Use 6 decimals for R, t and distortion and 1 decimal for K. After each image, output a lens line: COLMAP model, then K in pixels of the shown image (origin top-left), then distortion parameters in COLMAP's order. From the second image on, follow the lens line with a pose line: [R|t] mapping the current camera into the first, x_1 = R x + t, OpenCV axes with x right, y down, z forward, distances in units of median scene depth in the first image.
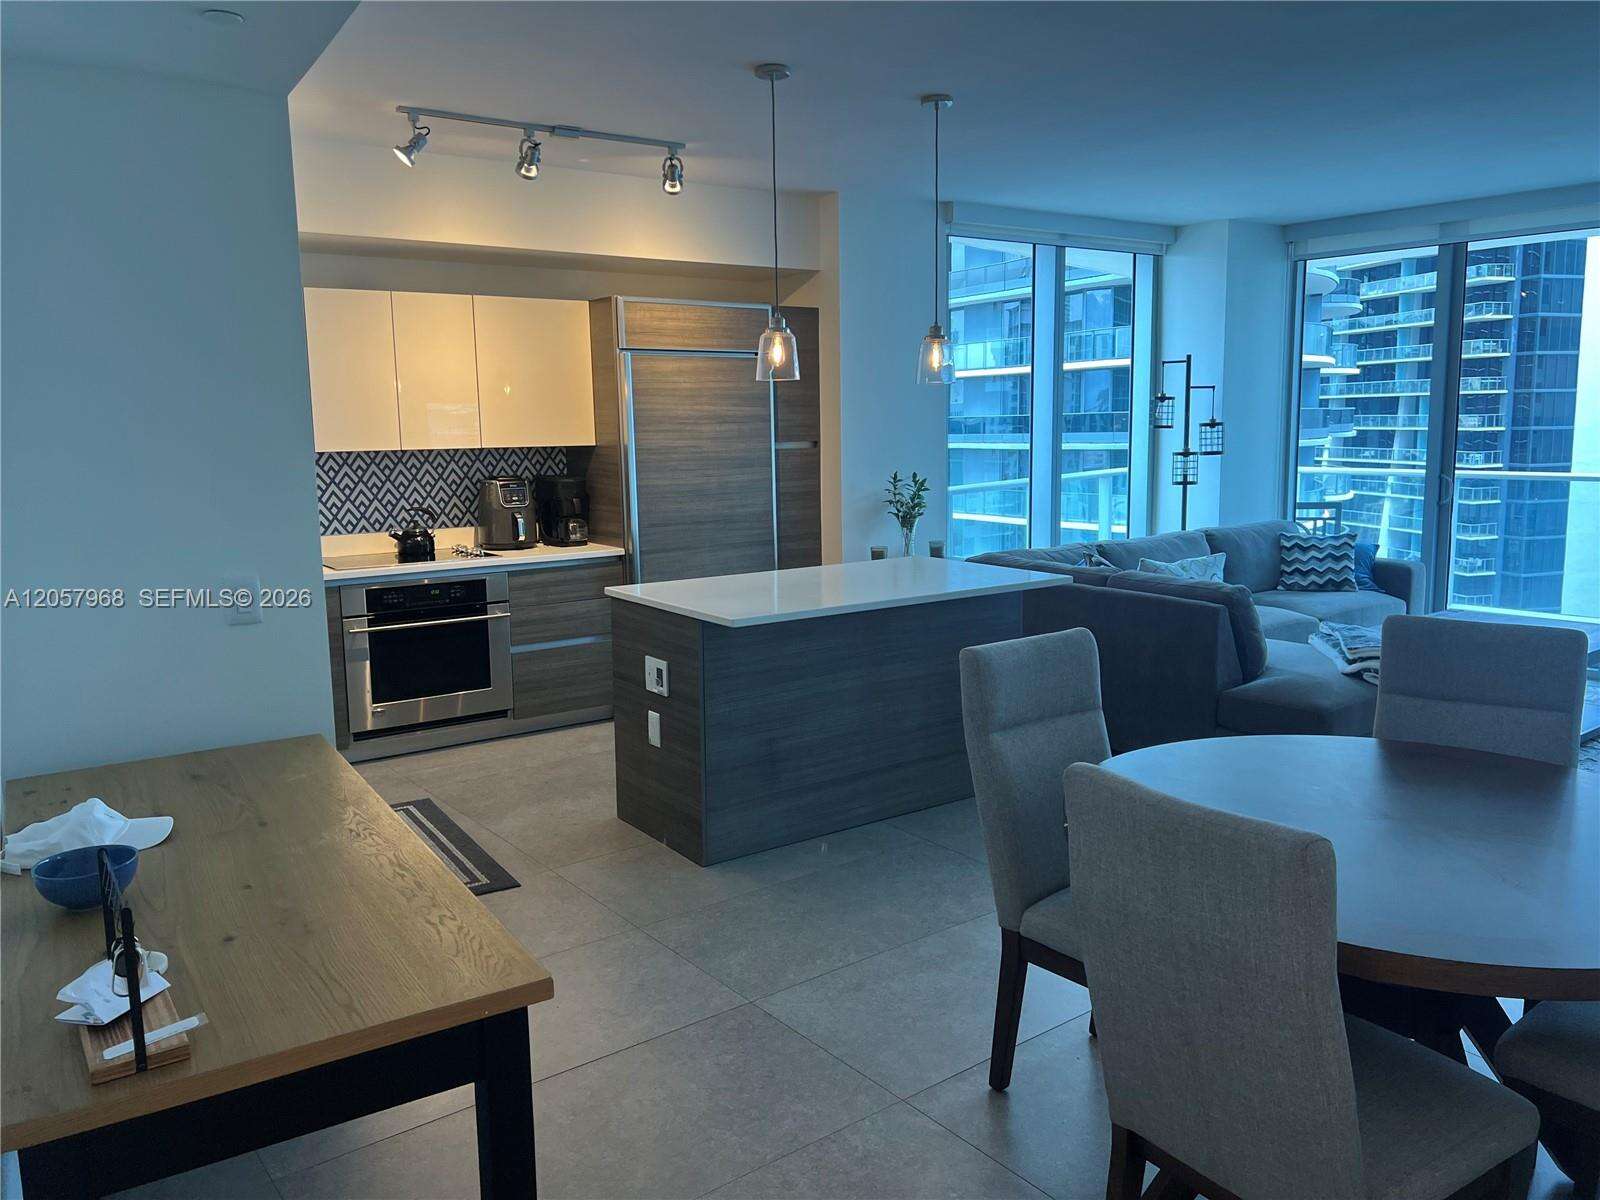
lens RADIAL K [[1193.0, 0, 794.9], [0, 1193.0, 587.5], [0, 0, 1]] dist [0.171198, -0.415569]
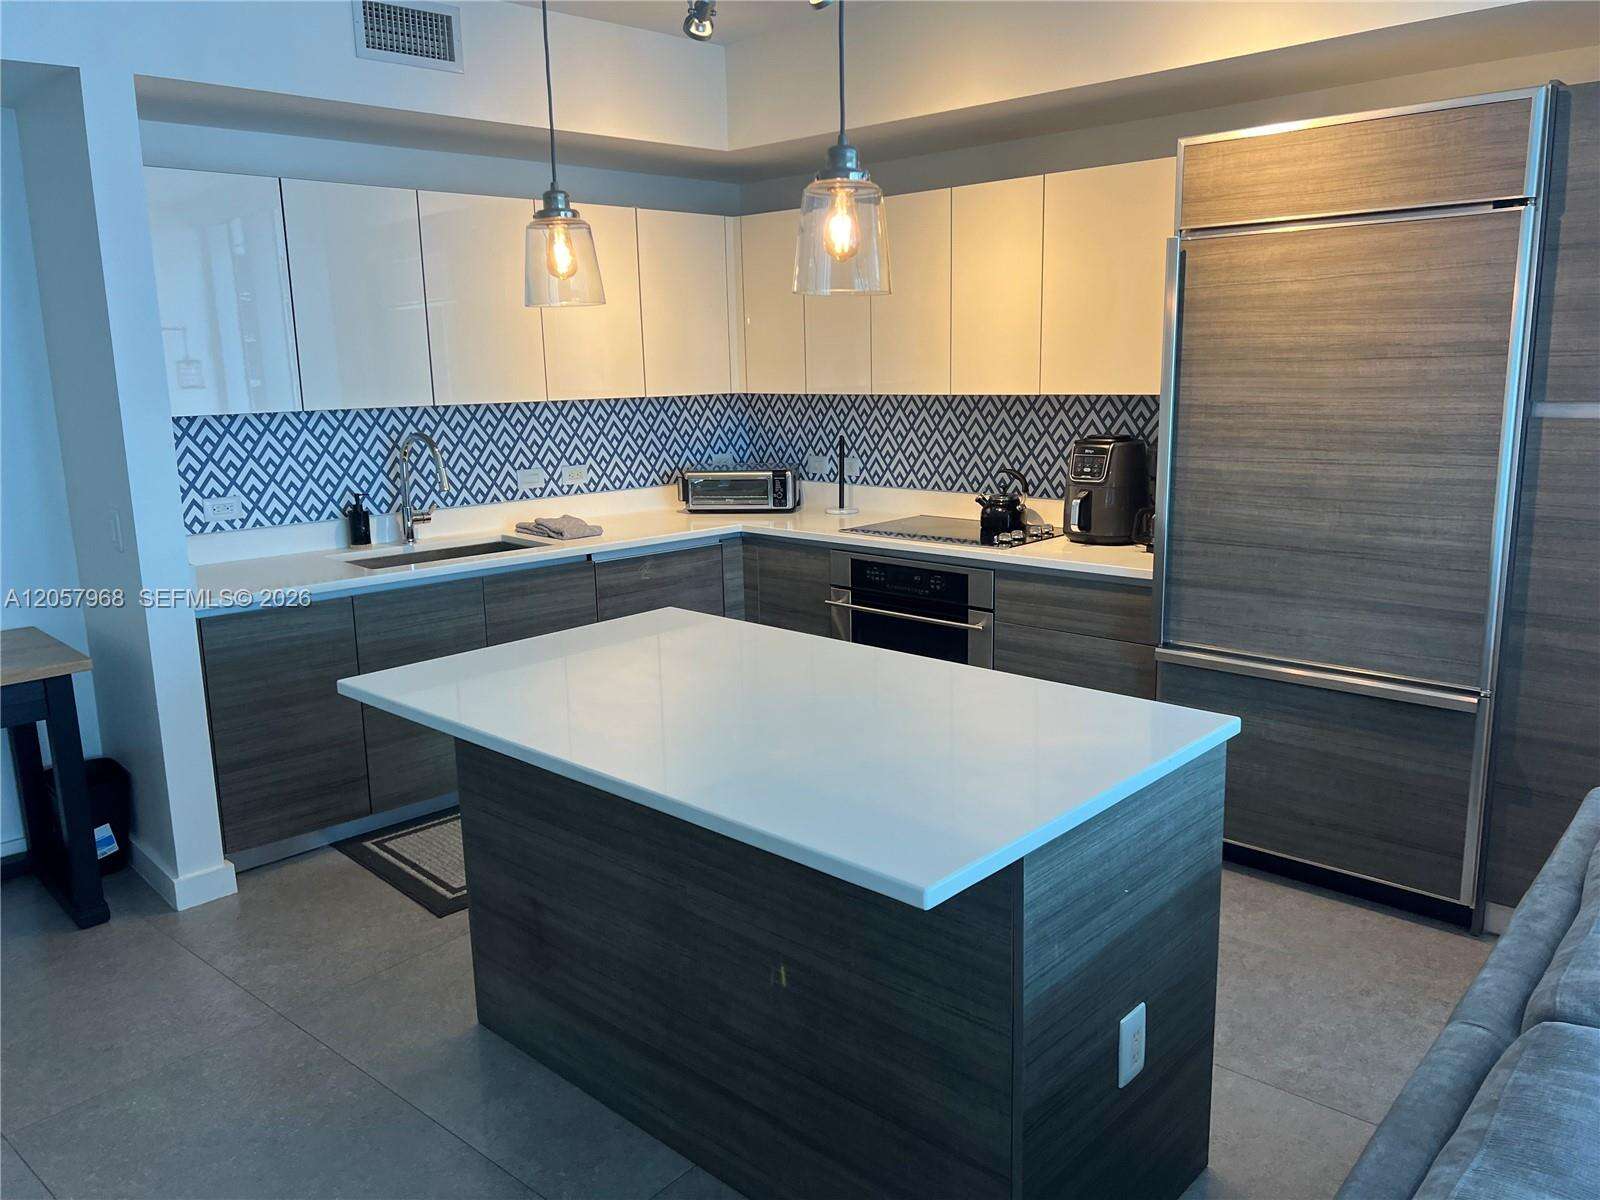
lens RADIAL K [[1200.3, 0, 809.5], [0, 1200.3, 594.0], [0, 0, 1]] dist [0.062963, -0.076625]
pose [[0.208531, 0.204961, -0.956298, 0.398895], [-0.113691, 0.976245, 0.184445, -0.111648], [0.971385, 0.070260, 0.226879, 0.686416]]
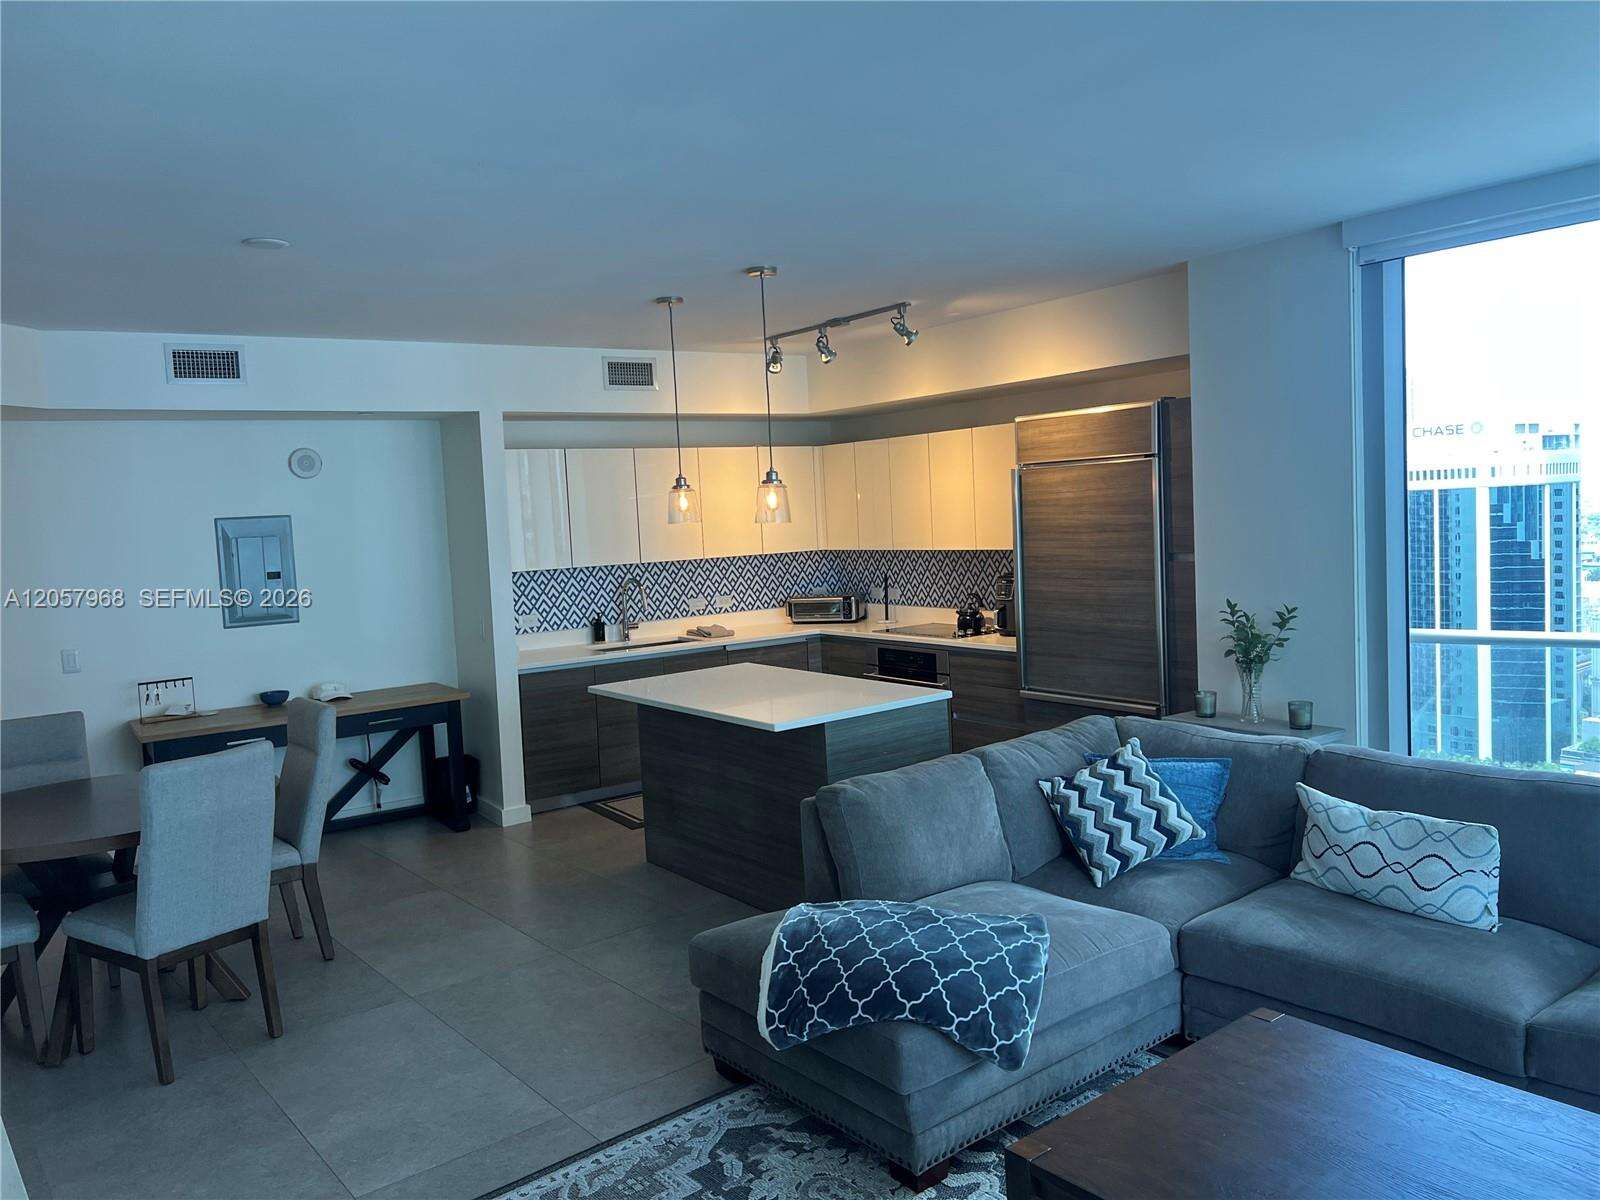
lens RADIAL K [[1197.6, 0, 812.7], [0, 1197.6, 599.0], [0, 0, 1]] dist [0.095295, -0.161393]
pose [[0.030350, 0.096369, -0.994883, 0.910873], [-0.084924, 0.991991, 0.093498, -0.158846], [0.995925, 0.081651, 0.038291, 0.759855]]
